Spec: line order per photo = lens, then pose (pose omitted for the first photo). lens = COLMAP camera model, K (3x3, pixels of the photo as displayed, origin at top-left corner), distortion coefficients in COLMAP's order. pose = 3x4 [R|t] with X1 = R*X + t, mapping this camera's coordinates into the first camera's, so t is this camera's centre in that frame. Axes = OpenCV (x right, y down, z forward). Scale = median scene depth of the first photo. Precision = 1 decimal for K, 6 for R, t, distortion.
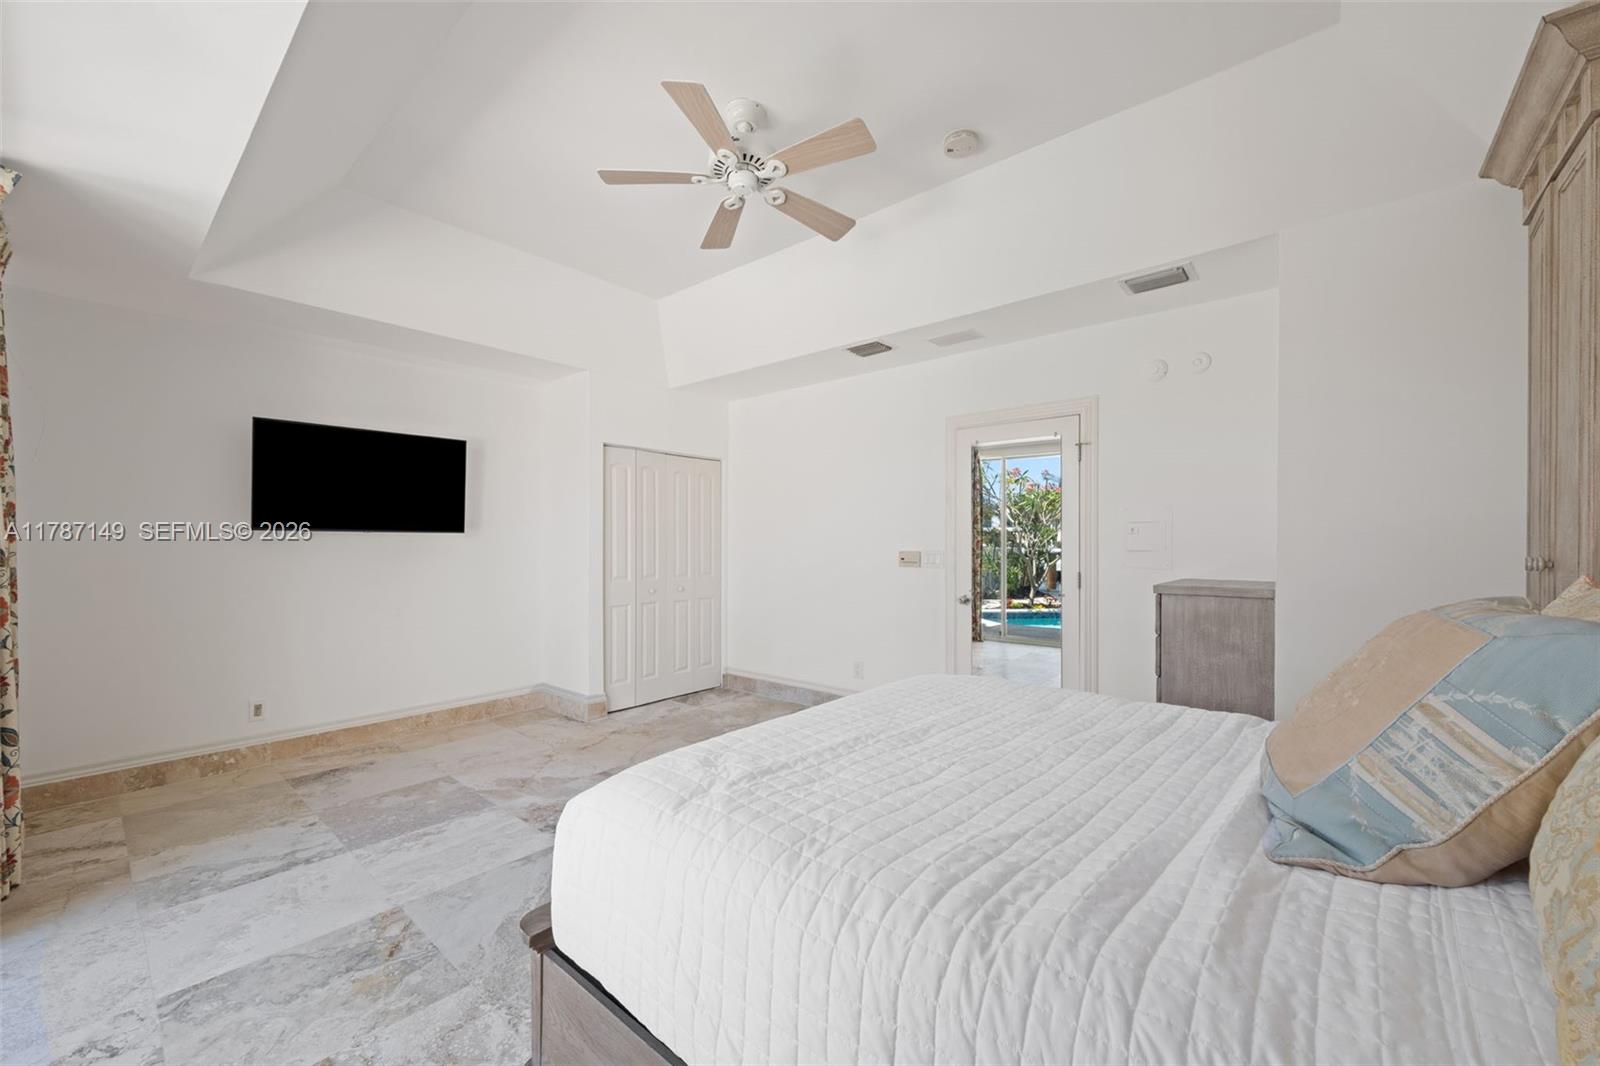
lens RADIAL K [[633.8, 0, 808.8], [0, 633.8, 540.7], [0, 0, 1]] dist [-0.001315, -0.000304]
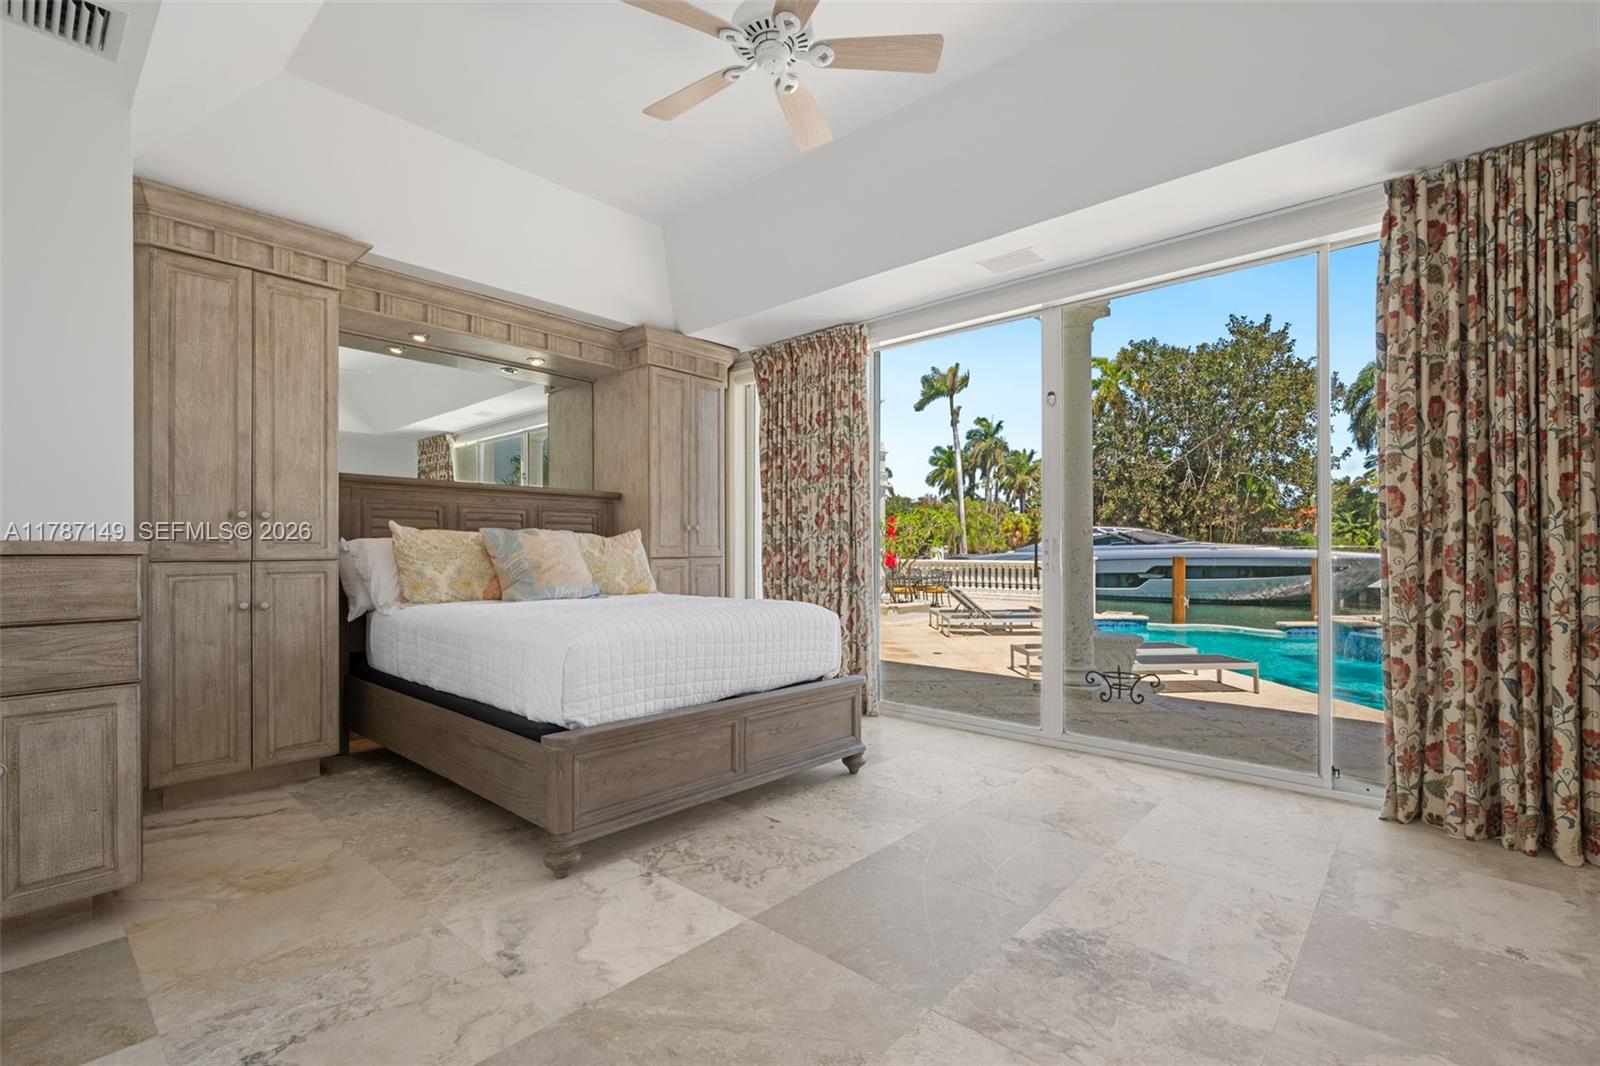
lens RADIAL K [[709.2, 0, 801.2], [0, 709.2, 544.2], [0, 0, 1]] dist [-0.002533, 0.000465]
pose [[-0.999741, -0.000578, 0.022740, -0.128224], [-0.000665, 0.999992, -0.003831, 0.067708], [-0.022738, -0.003845, -0.999734, 1.510632]]
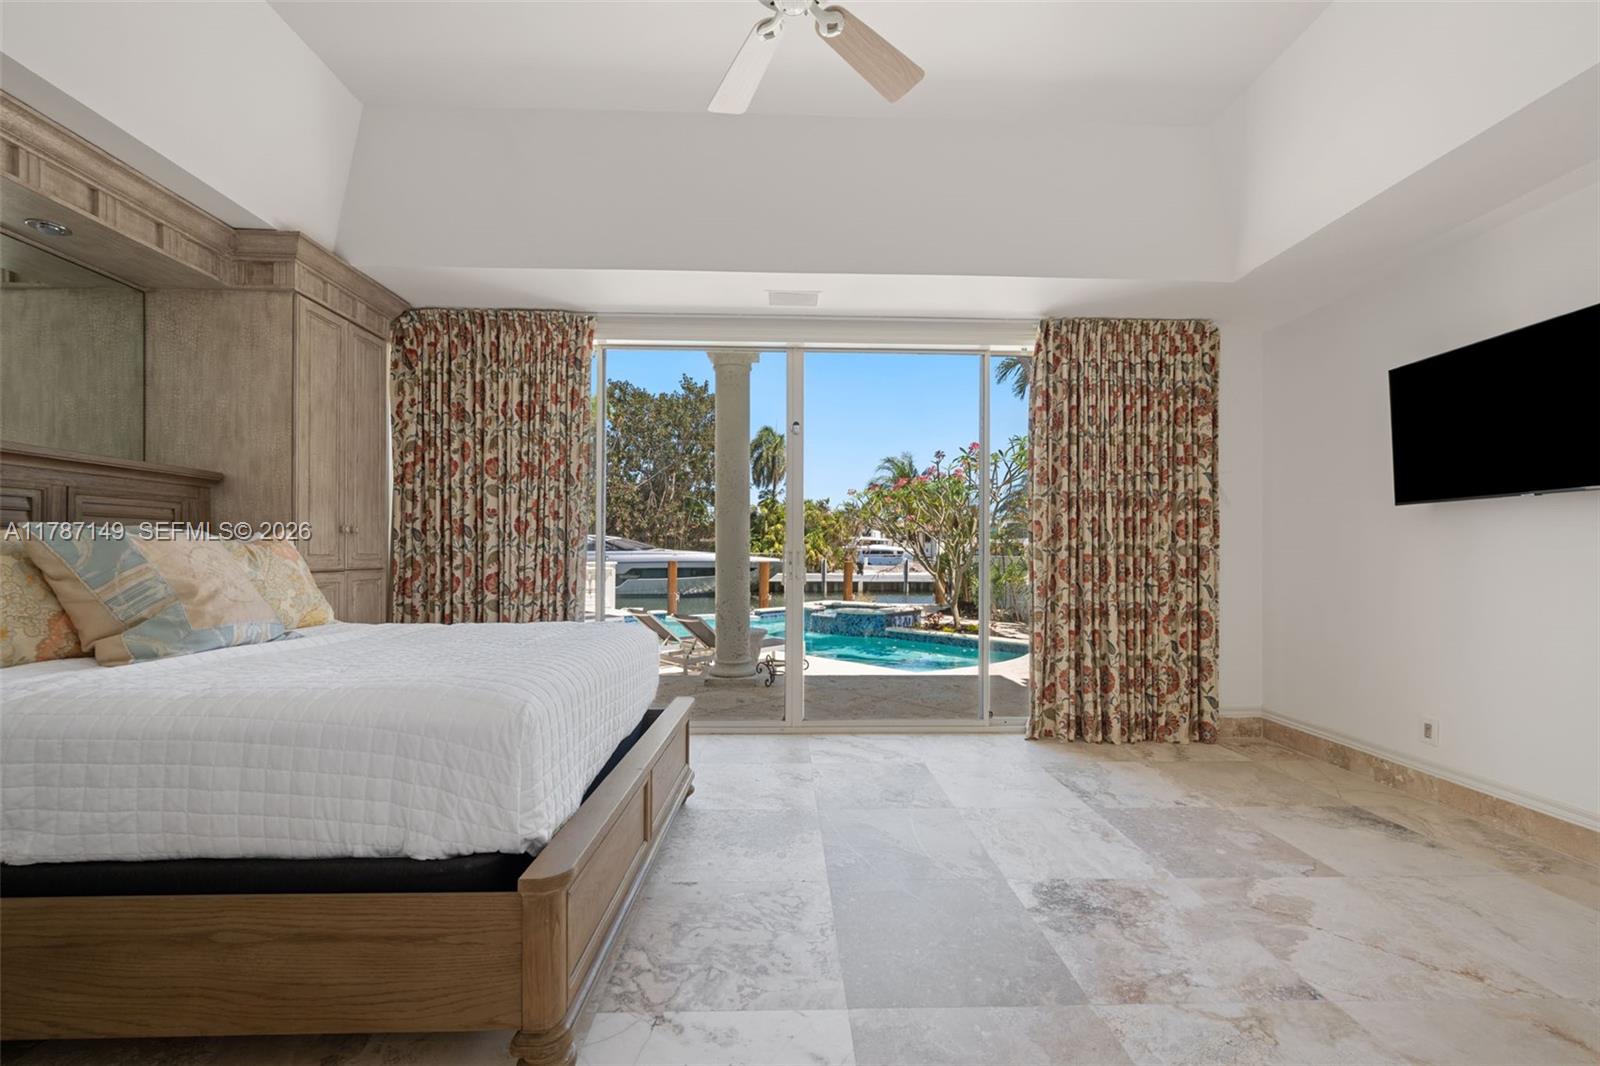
lens RADIAL K [[623.5, 0, 796.9], [0, 623.5, 552.3], [0, 0, 1]] dist [-0.000439, -0.000257]
pose [[-0.742799, -0.007509, -0.669472, 0.280491], [-0.008006, 0.999965, -0.002333, 0.058630], [0.669467, 0.003627, -0.742833, 1.195423]]
